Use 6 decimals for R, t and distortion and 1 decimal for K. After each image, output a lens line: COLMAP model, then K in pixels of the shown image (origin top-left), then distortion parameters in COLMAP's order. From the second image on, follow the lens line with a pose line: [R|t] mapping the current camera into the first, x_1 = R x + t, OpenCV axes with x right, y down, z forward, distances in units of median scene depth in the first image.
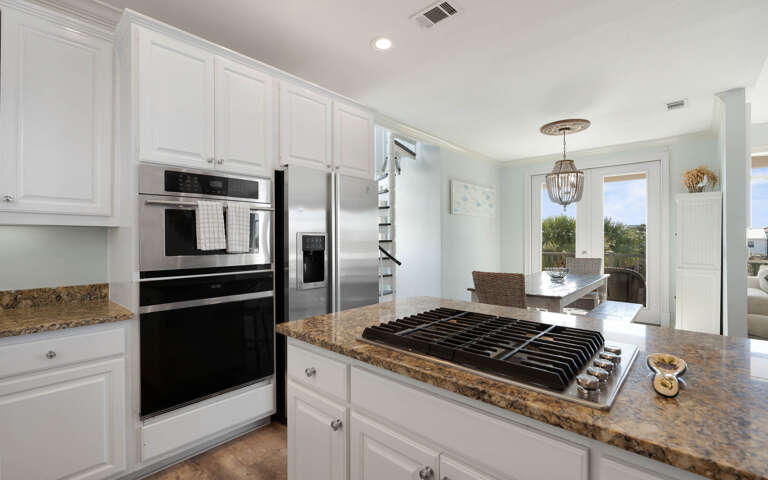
lens RADIAL K [[351.2, 0, 384.7], [0, 351.2, 242.2], [0, 0, 1]] dist [-0.003969, -0.000288]
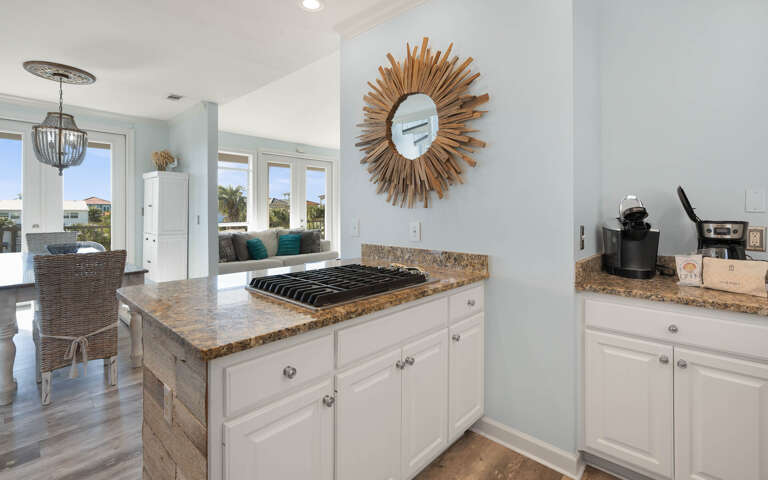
lens RADIAL K [[351.2, 0, 388.7], [0, 351.2, 220.1], [0, 0, 1]] dist [-0.003969, -0.000288]
pose [[-0.003710, -0.023856, 0.999709, -0.313605], [0.005422, 0.999700, 0.023876, 0.000885], [-0.999978, 0.005509, -0.003579, 0.240258]]
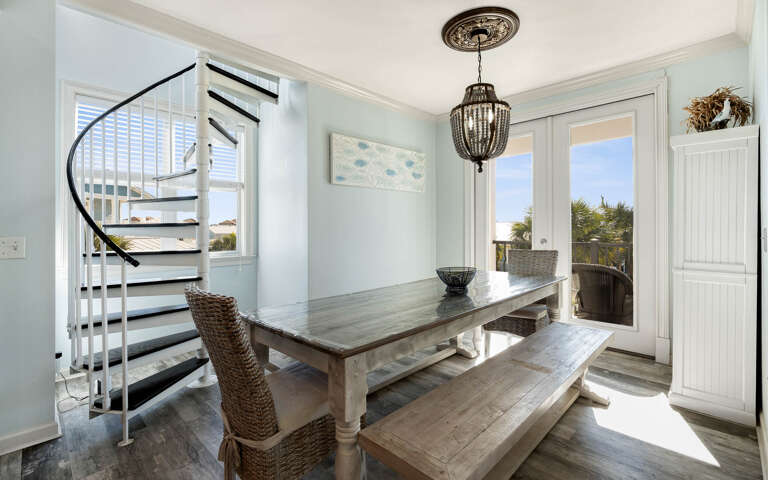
lens RADIAL K [[351.2, 0, 381.6], [0, 351.2, 228.5], [0, 0, 1]] dist [-0.003969, -0.000288]
pose [[0.998653, -0.003018, -0.051806, 0.383025], [0.002683, 0.999975, -0.006544, 0.011755], [0.051825, 0.006396, 0.998636, 0.403448]]
